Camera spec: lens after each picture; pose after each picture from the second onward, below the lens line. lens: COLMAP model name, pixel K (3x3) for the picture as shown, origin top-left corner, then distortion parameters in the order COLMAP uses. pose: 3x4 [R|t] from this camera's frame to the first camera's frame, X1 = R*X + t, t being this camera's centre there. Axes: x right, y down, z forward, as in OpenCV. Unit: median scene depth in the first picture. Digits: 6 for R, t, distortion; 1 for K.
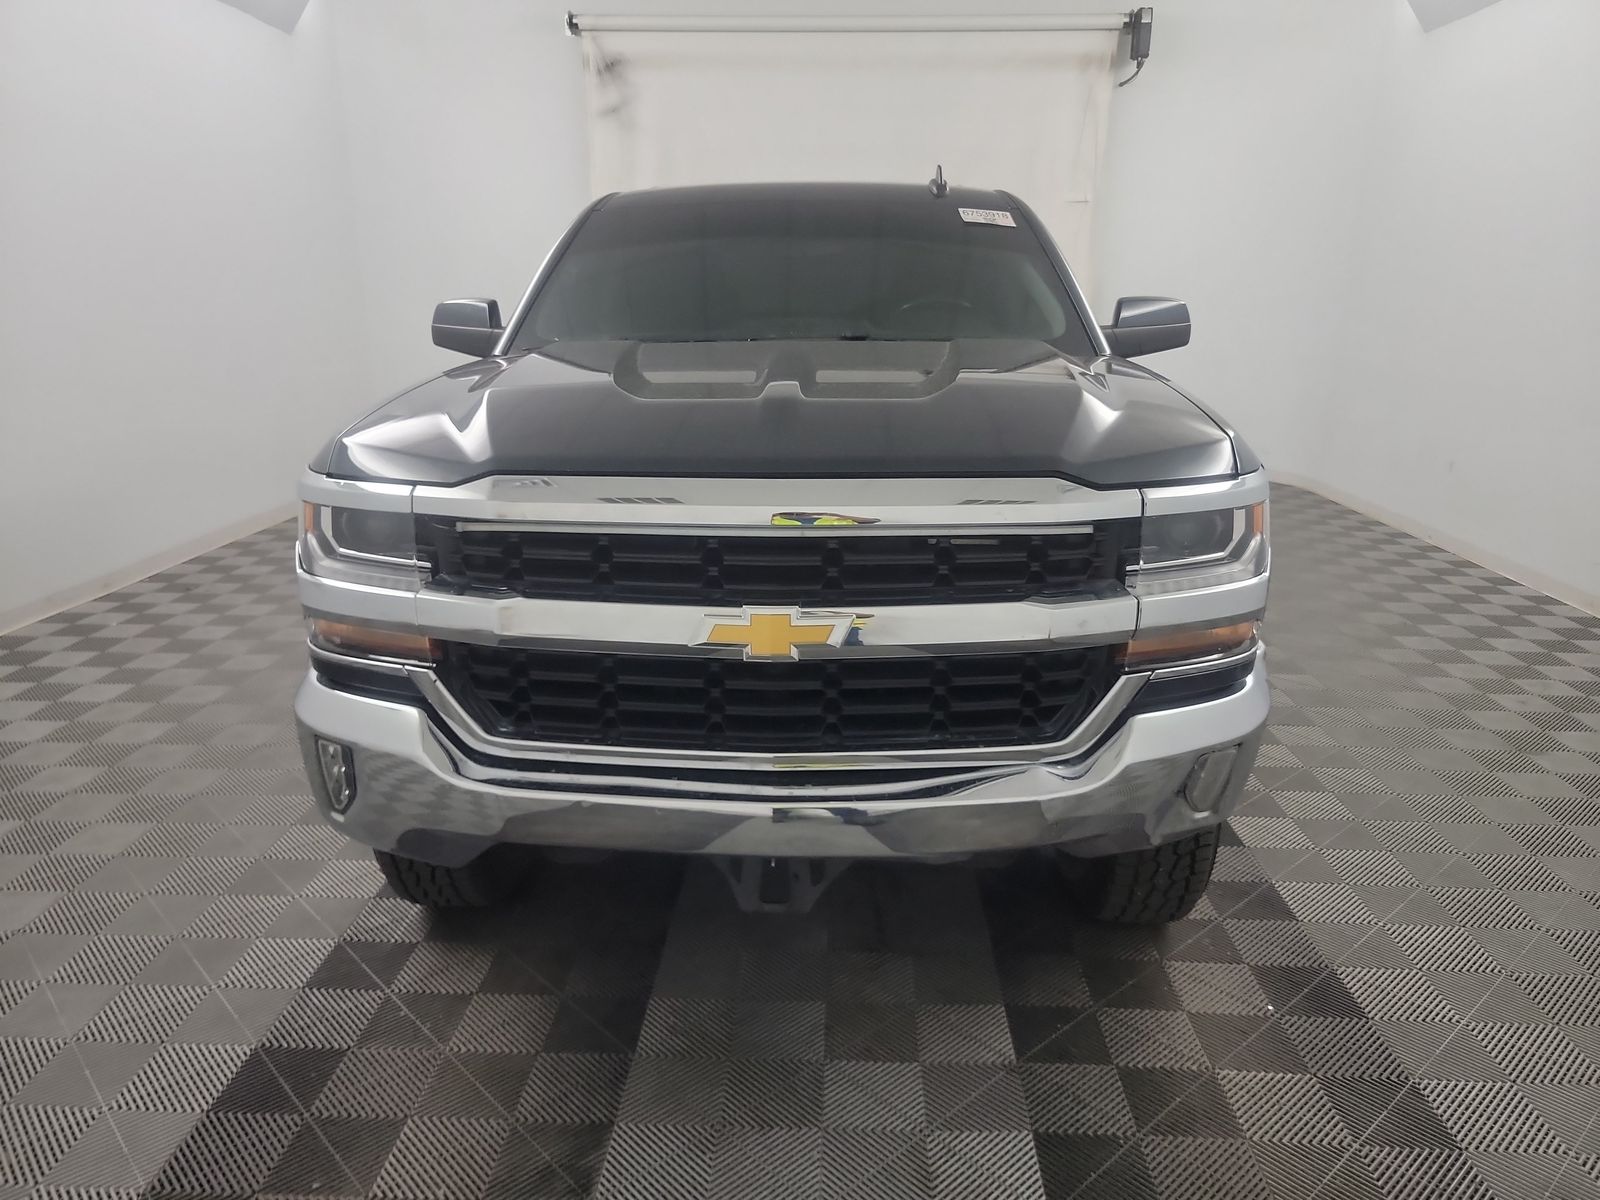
lens RADIAL K [[1127.2, 0, 790.1], [0, 1127.2, 621.0], [0, 0, 1]] dist [0.040518, -0.002145]
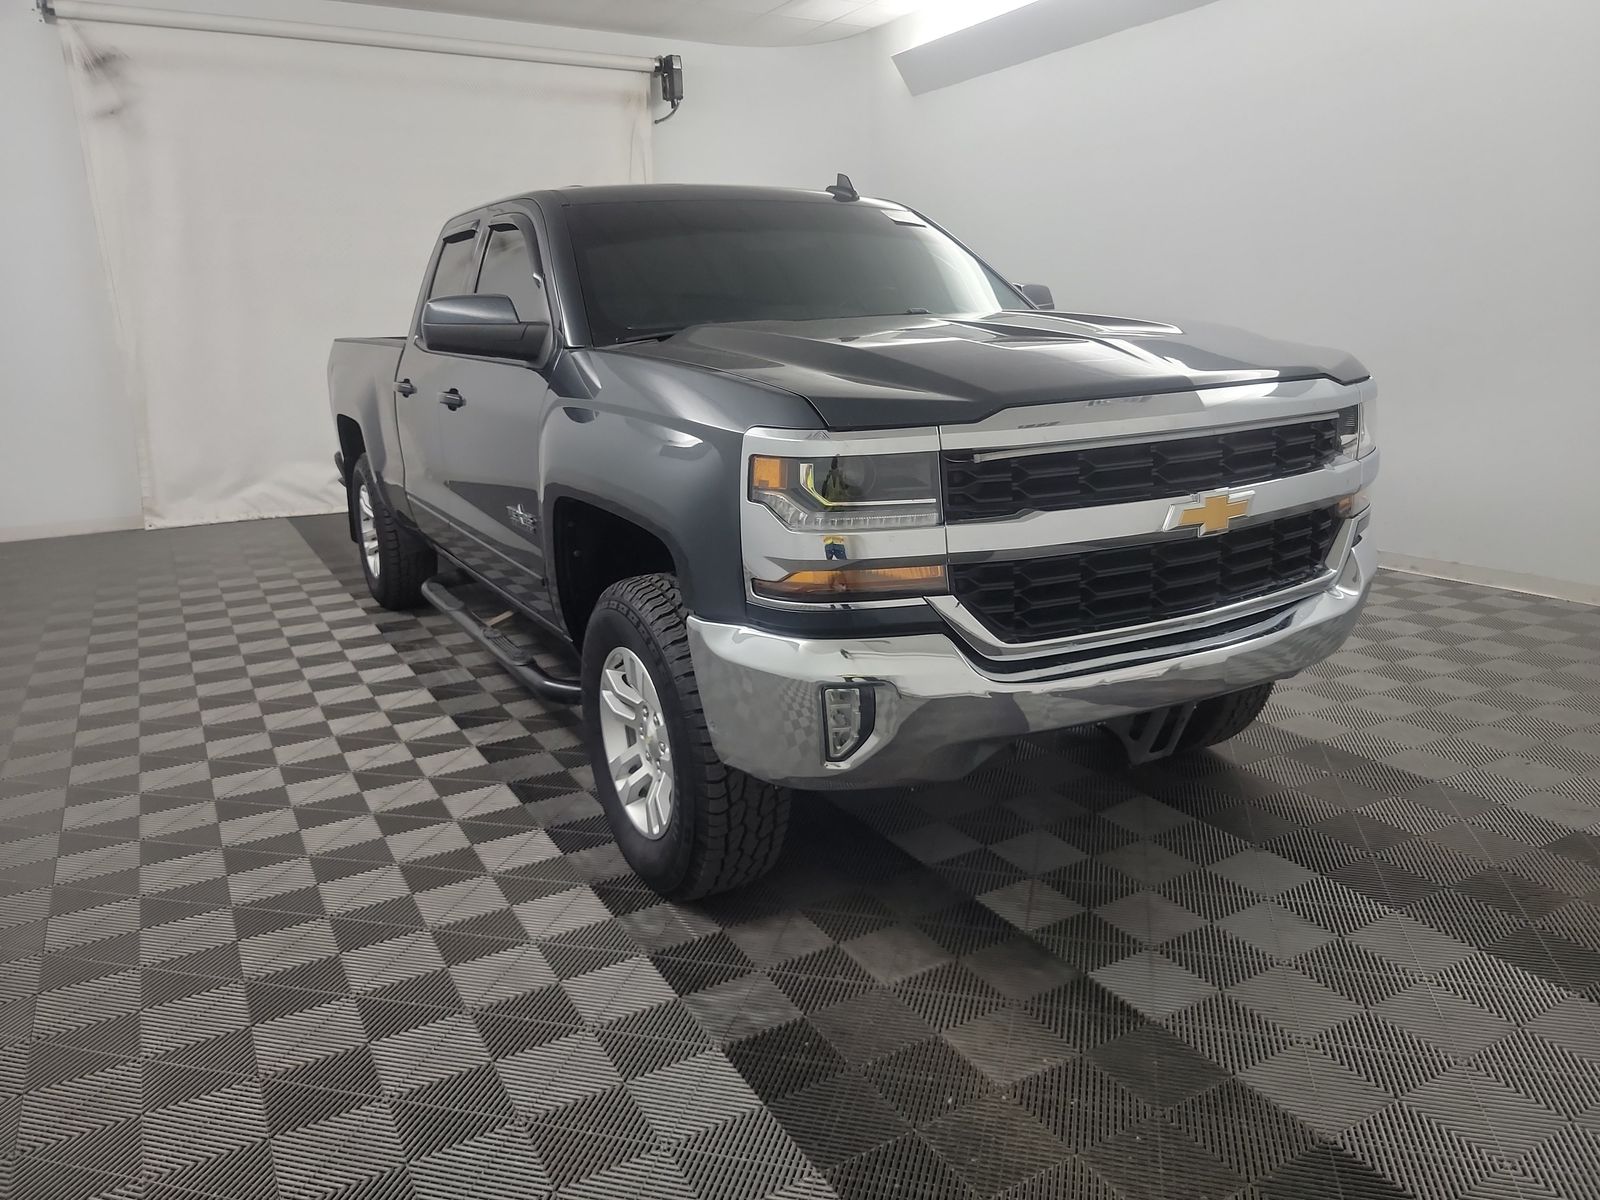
lens RADIAL K [[1122.2, 0, 780.8], [0, 1122.2, 596.0], [0, 0, 1]] dist [0.070006, -0.038033]
pose [[0.851522, -0.156670, 0.500364, -0.751633], [0.181588, 0.983374, -0.001122, 0.011378], [-0.491869, 0.091816, 0.865814, 0.109155]]
